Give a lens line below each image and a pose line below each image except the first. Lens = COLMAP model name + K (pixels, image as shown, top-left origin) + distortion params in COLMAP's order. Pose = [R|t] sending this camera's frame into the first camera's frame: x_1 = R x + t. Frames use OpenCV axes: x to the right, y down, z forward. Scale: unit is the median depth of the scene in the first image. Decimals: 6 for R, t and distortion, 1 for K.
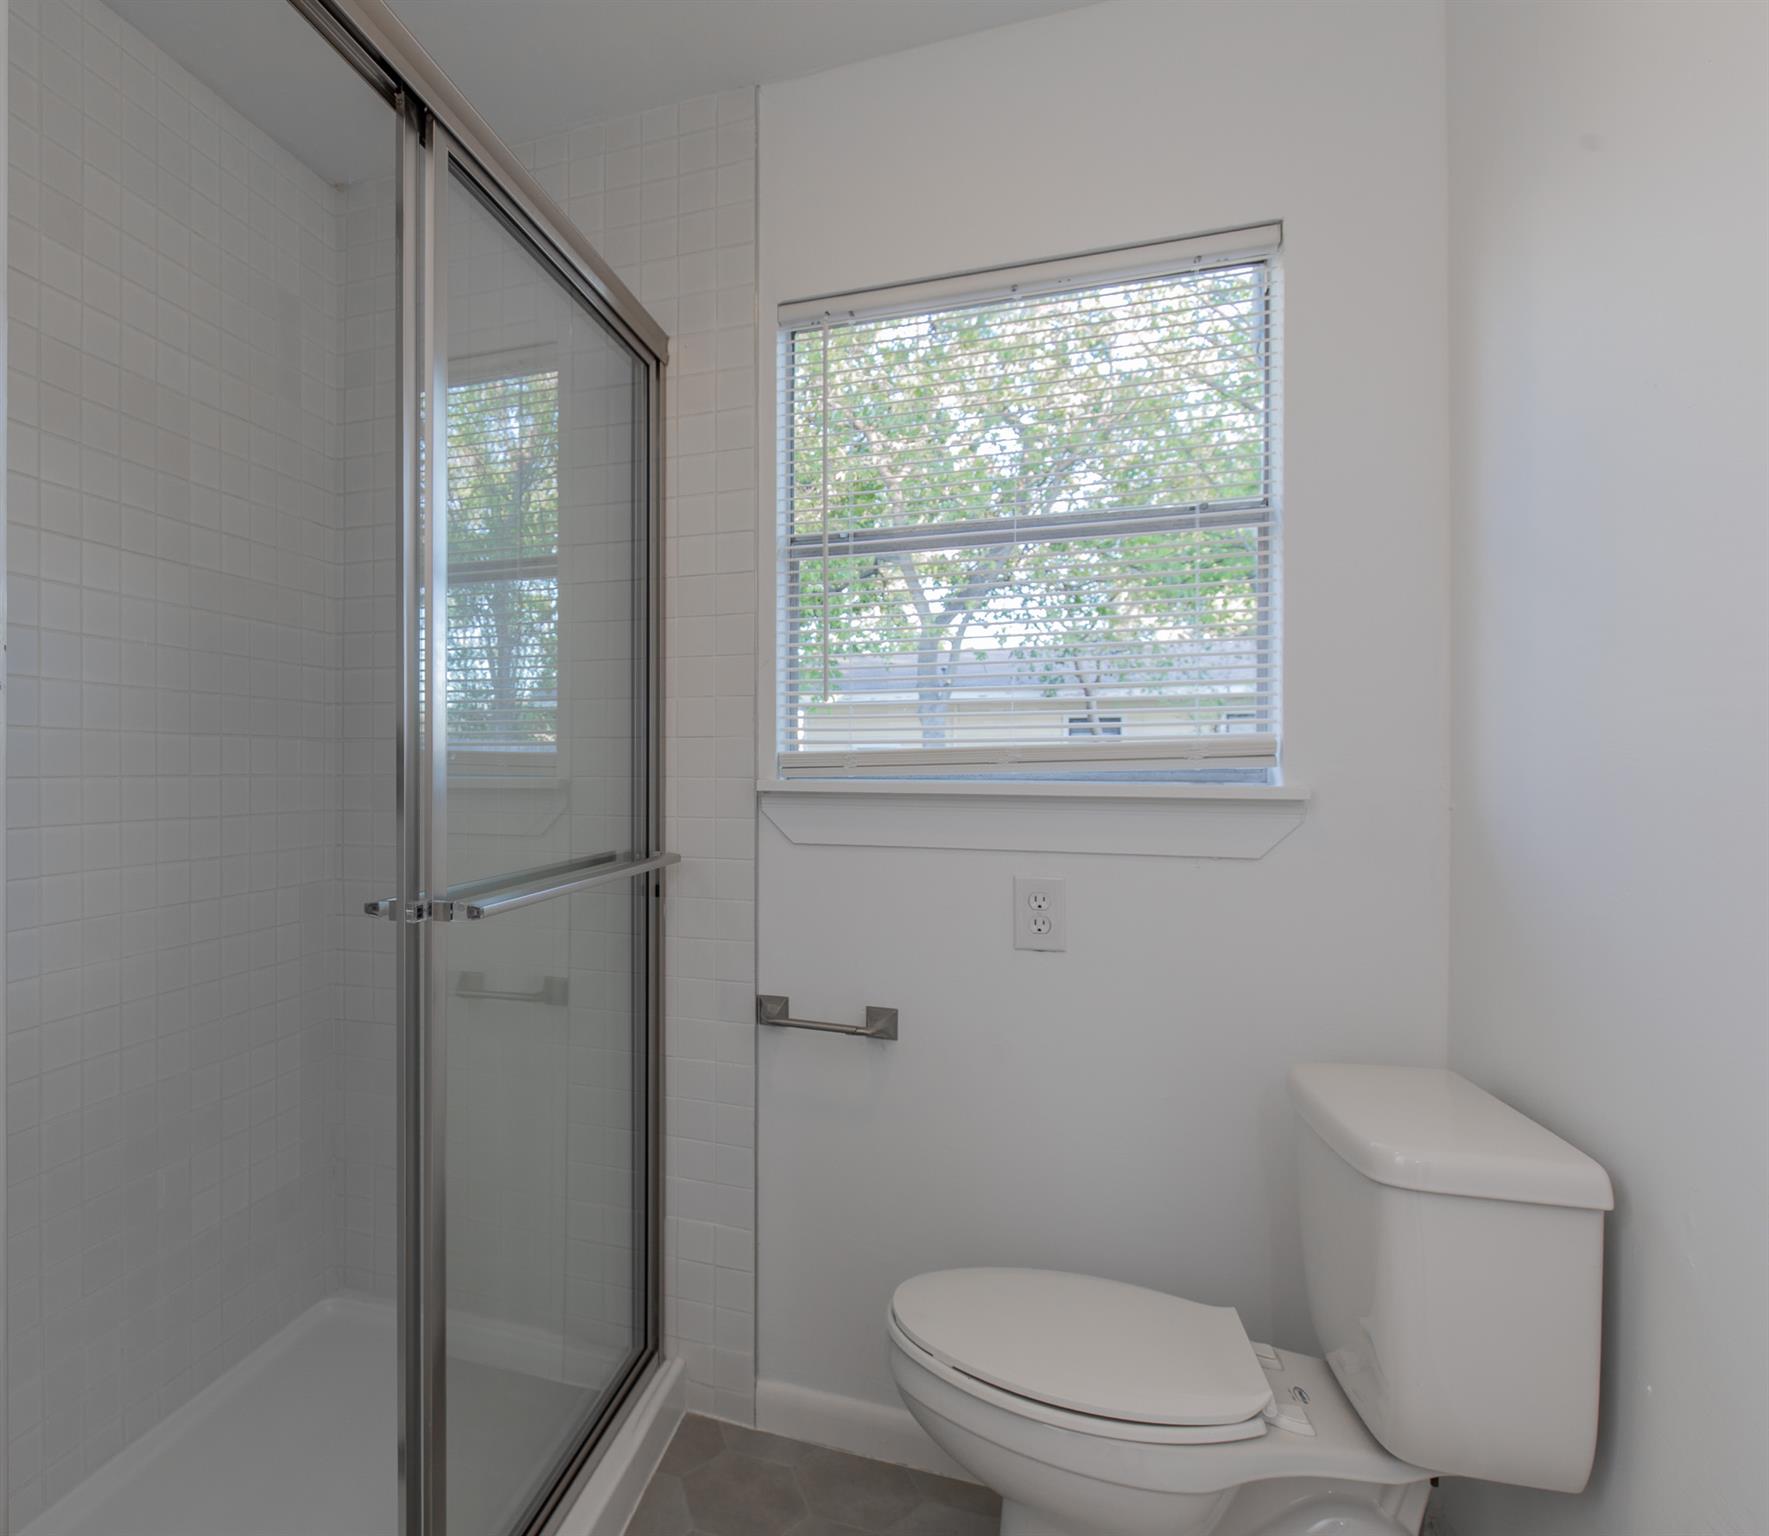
lens RADIAL K [[647.2, 0, 776.8], [0, 647.2, 766.7], [0, 0, 1]] dist [-0.001574, 0.000268]
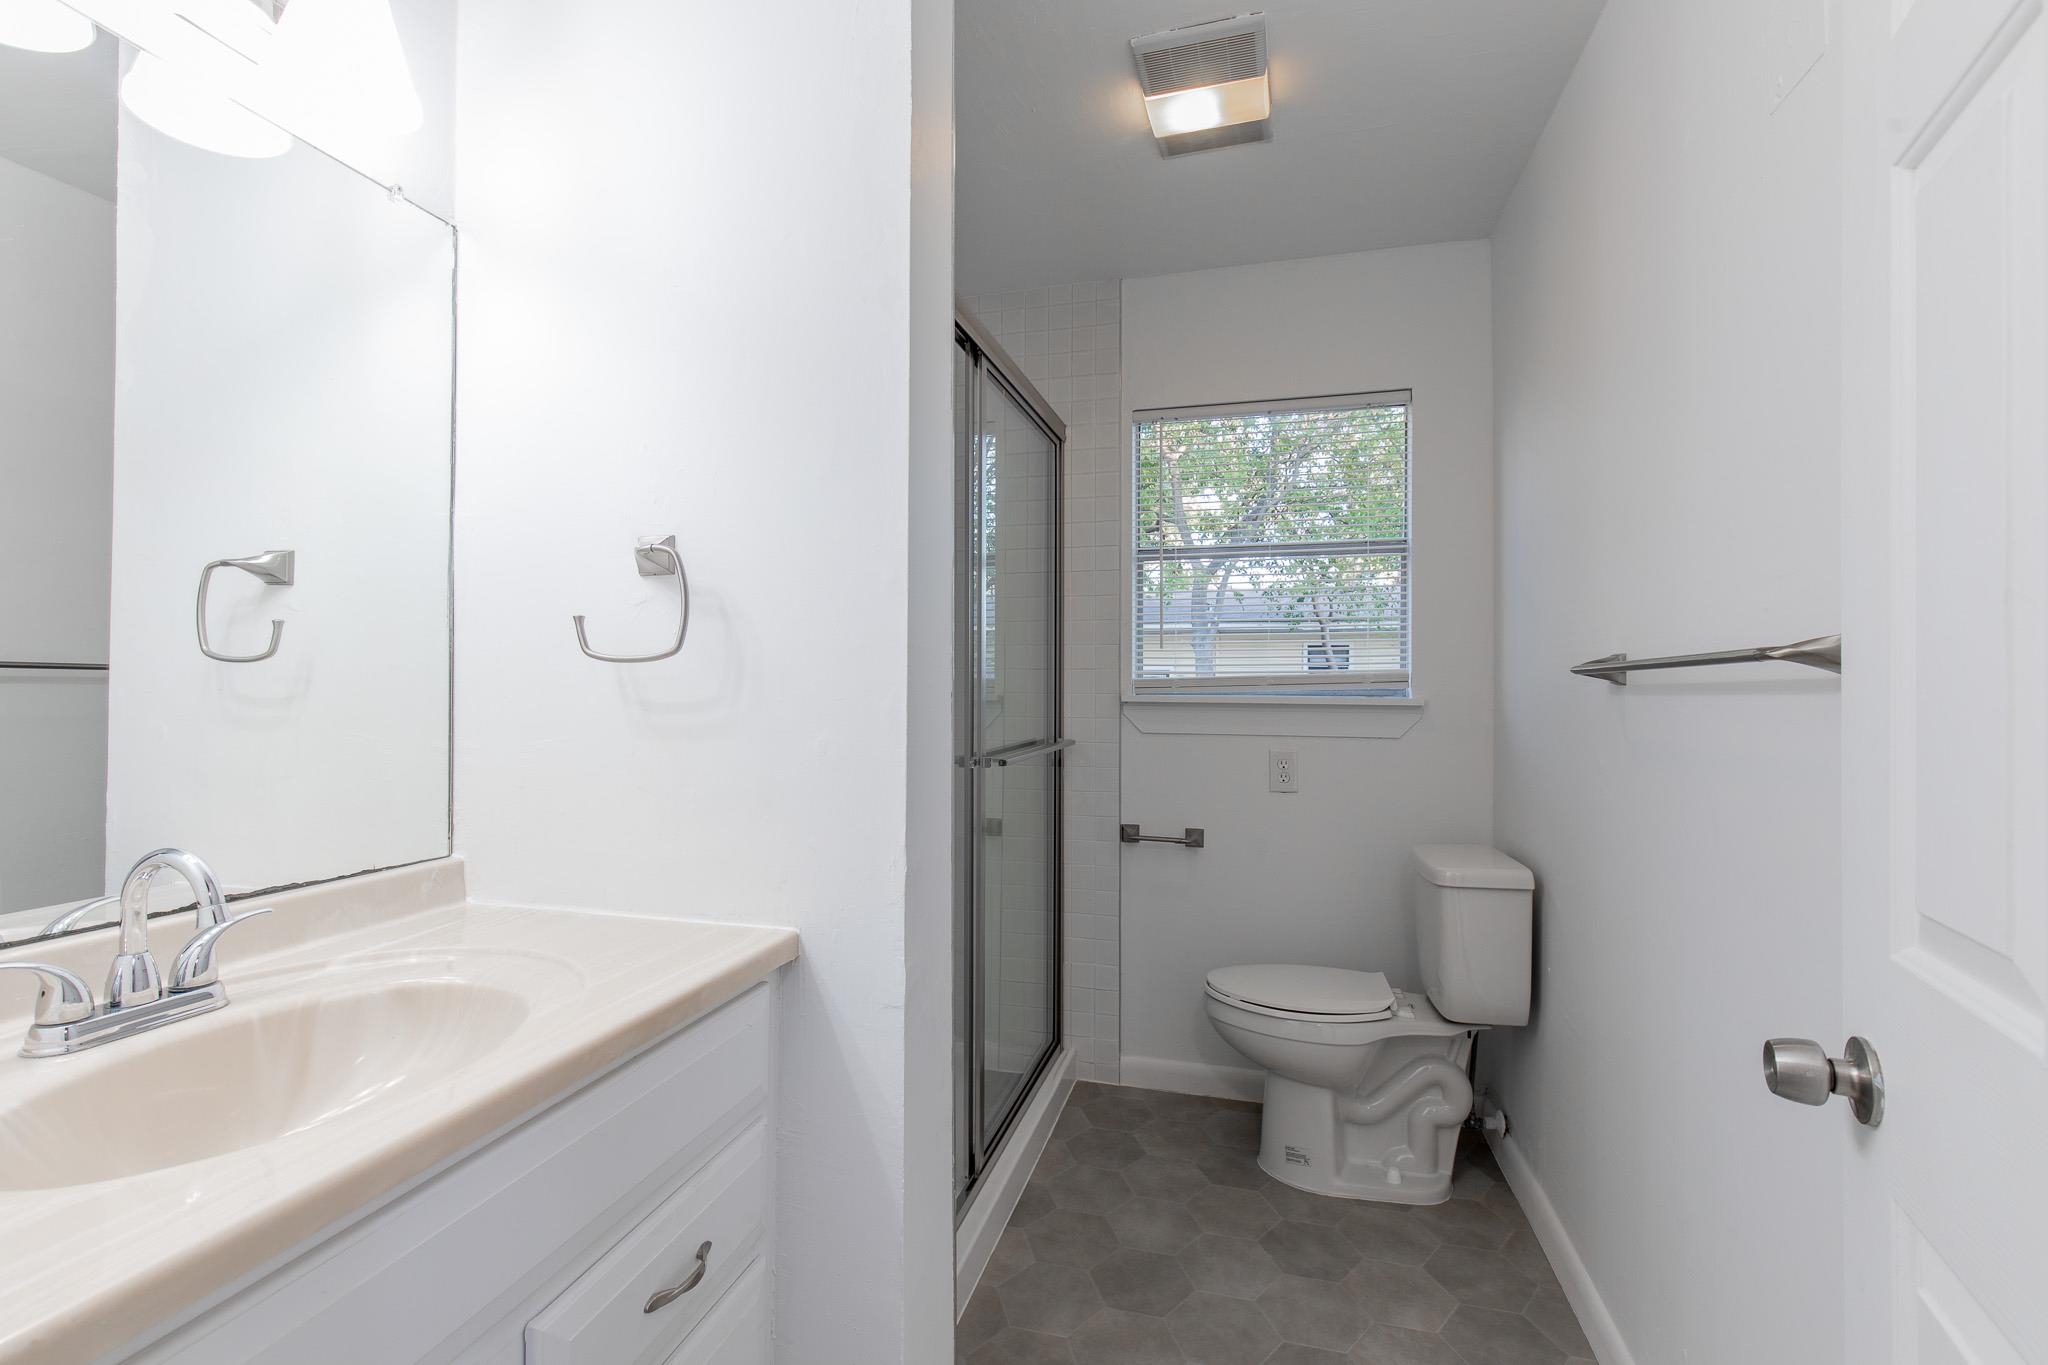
lens RADIAL K [[926.3, 0, 1024.2], [0, 926.3, 682.2], [0, 0, 1]] dist [0.013348, 0.000036]
pose [[0.994008, 0.000982, 0.109302, -0.541886], [-0.000866, 0.999999, -0.001115, -0.010412], [-0.109303, 0.001013, 0.994008, -1.356820]]
